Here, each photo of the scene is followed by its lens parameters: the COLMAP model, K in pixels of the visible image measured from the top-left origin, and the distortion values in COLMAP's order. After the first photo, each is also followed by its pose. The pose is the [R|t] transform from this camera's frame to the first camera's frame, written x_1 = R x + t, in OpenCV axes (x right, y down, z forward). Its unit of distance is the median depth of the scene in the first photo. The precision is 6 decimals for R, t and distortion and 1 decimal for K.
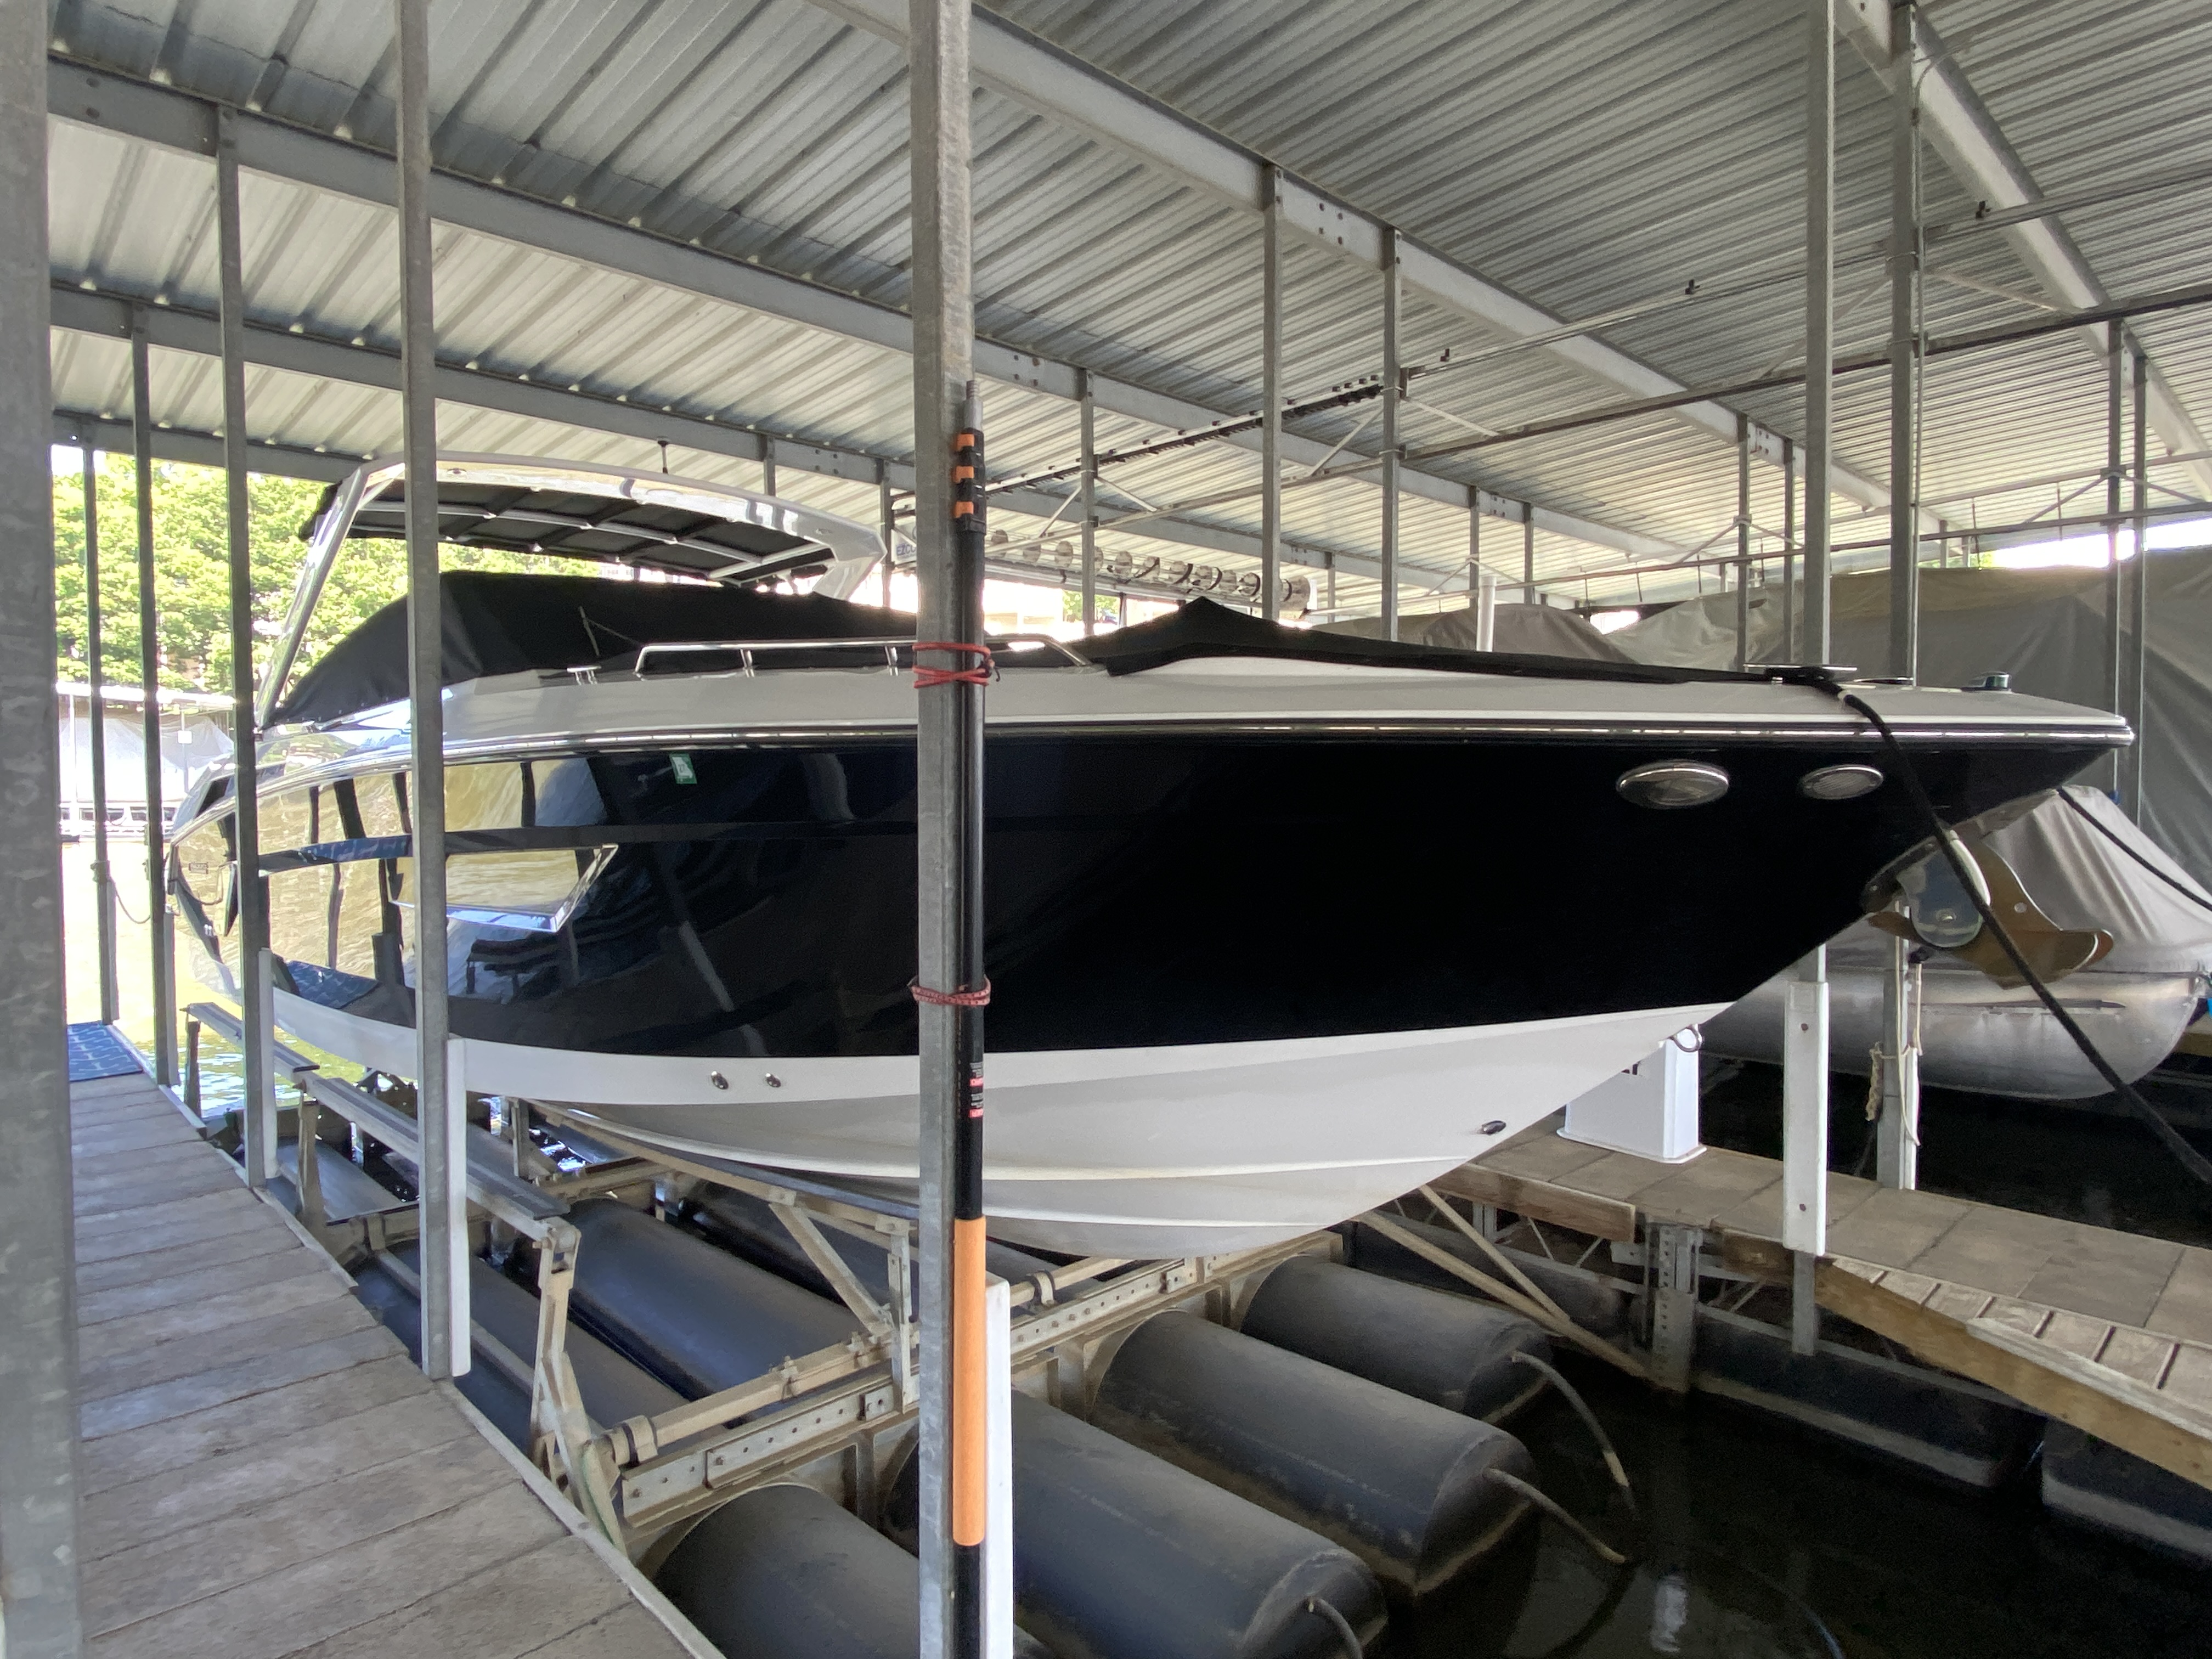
lens RADIAL K [[1245.1, 0, 1106.0], [0, 1245.1, 829.5], [0, 0, 1]] dist [0.037614, -0.050742]
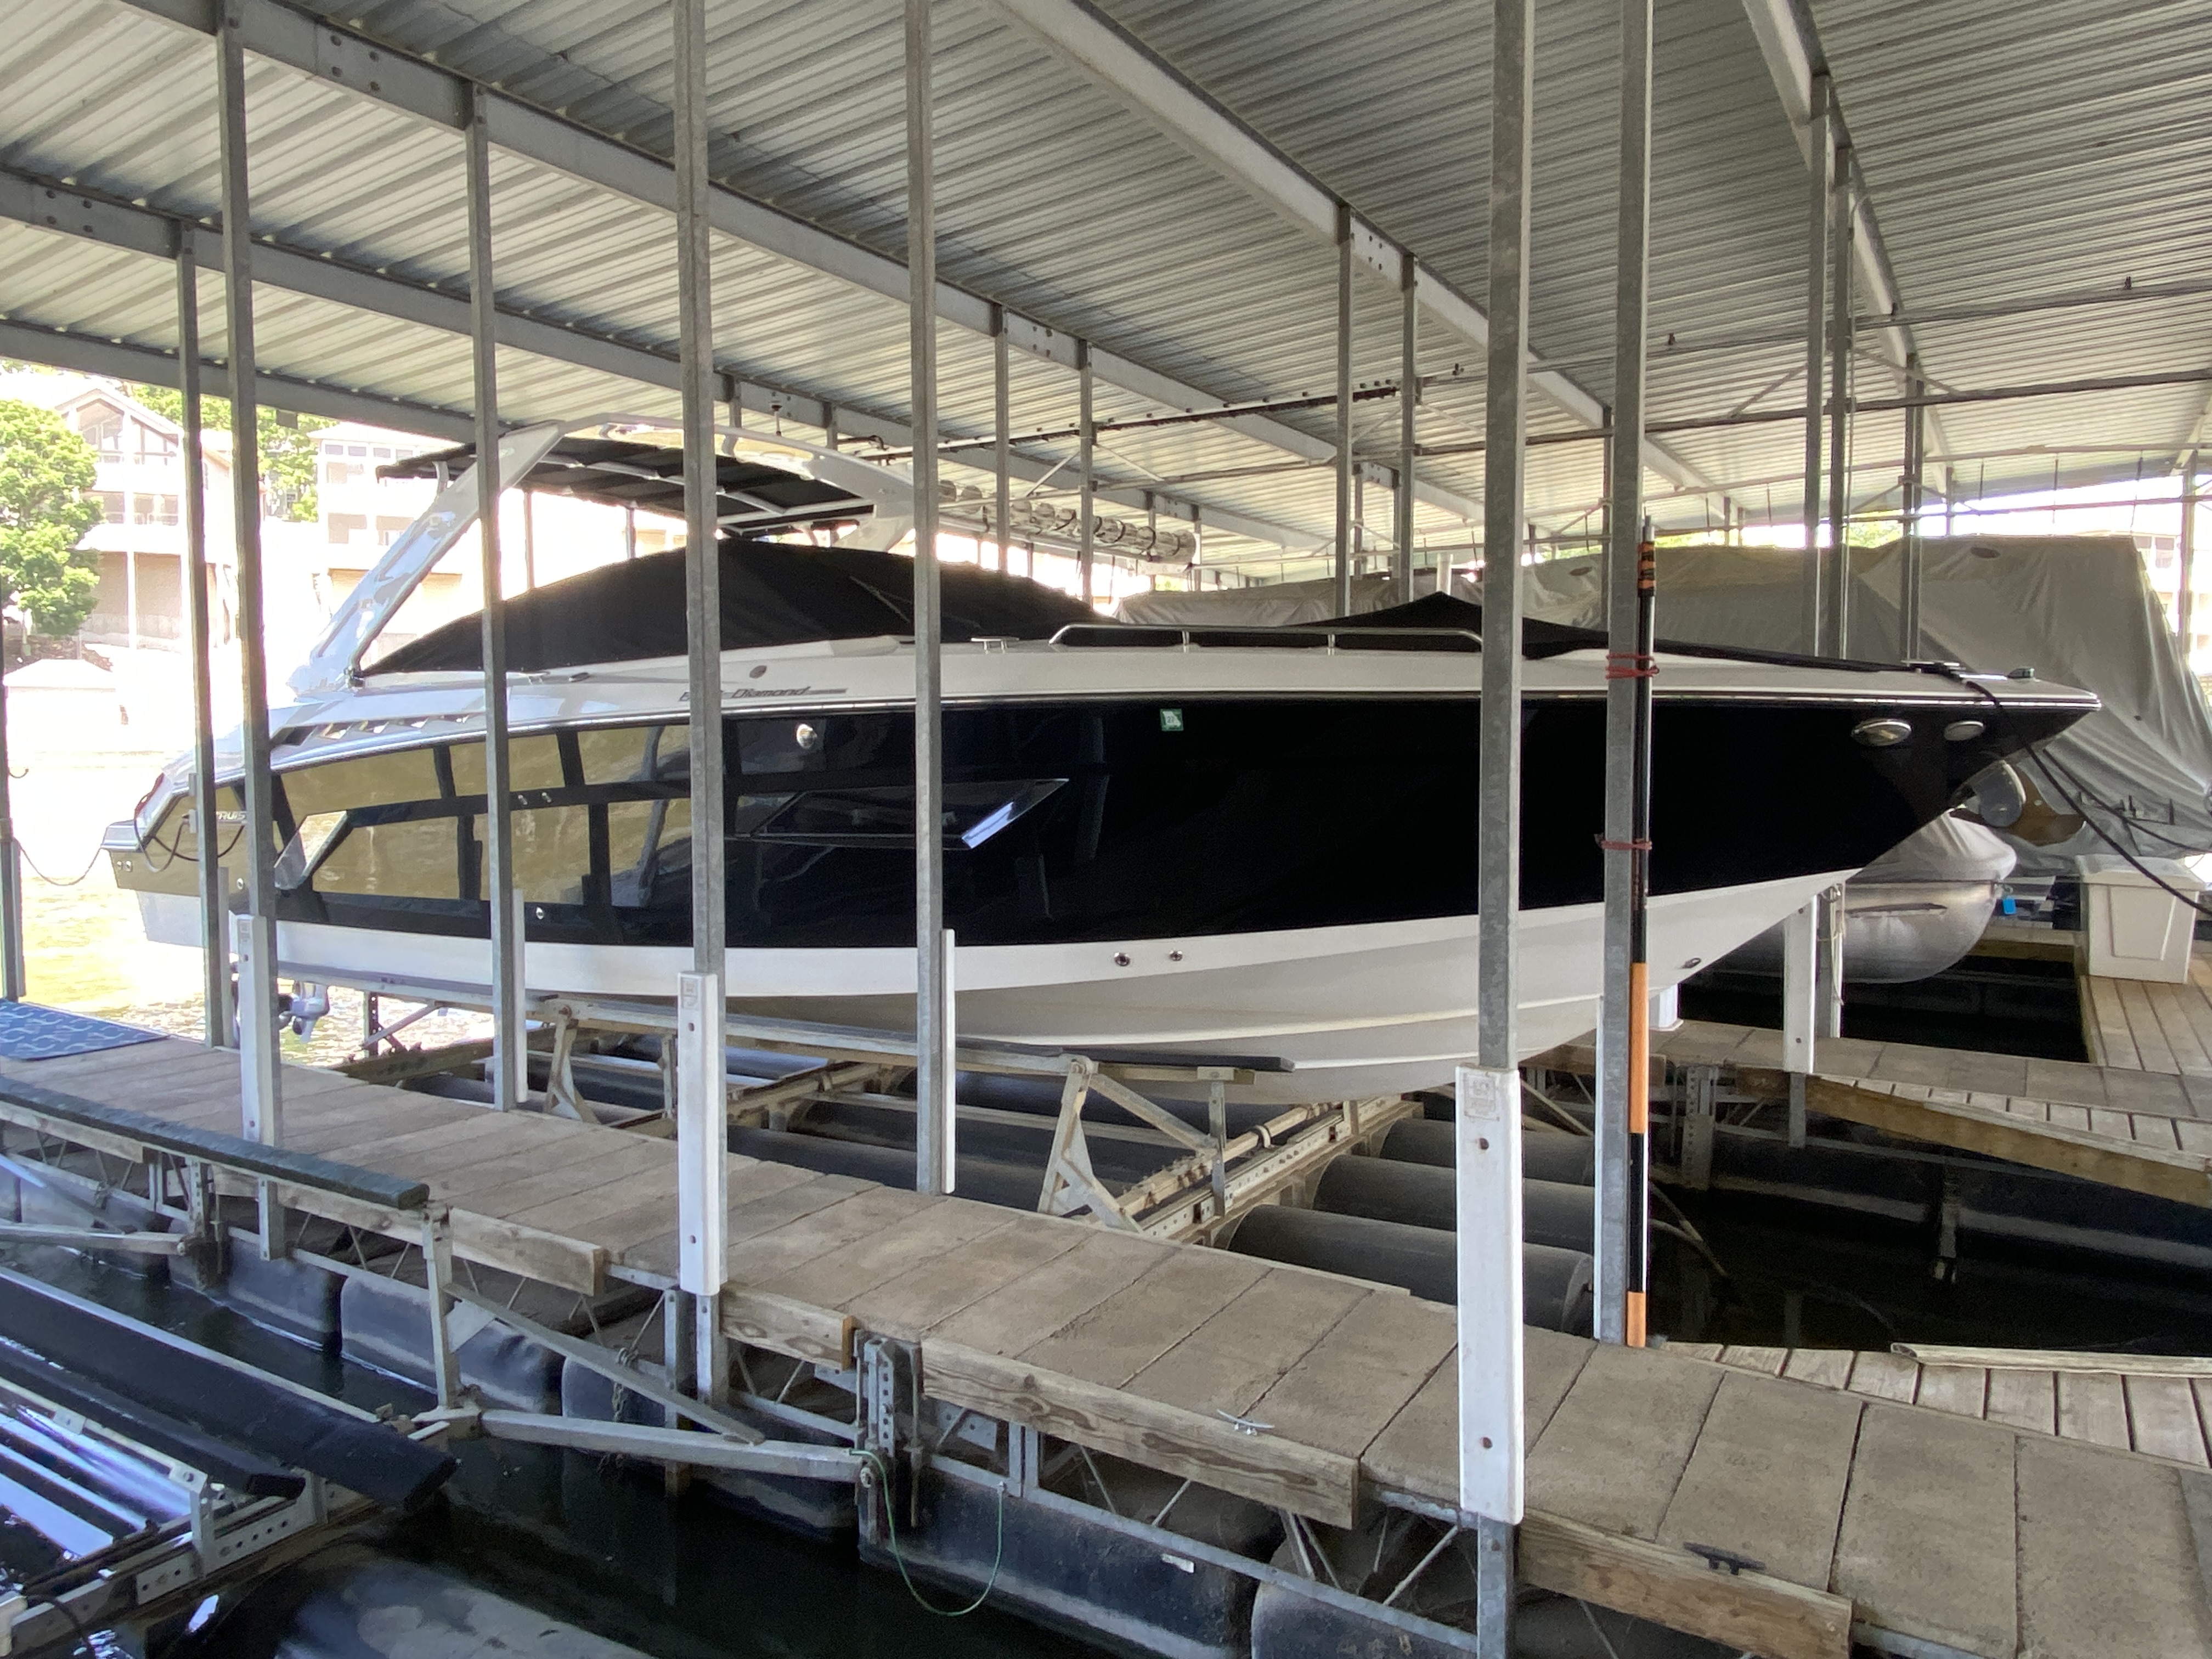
lens RADIAL K [[1411.0, 0, 1113.4], [0, 1411.0, 801.9], [0, 0, 1]] dist [0.079483, -0.150541]
pose [[0.972931, -0.006650, 0.231000, -0.449168], [0.004389, 0.999937, 0.010298, 0.015832], [-0.231054, -0.009005, 0.972899, -0.292799]]
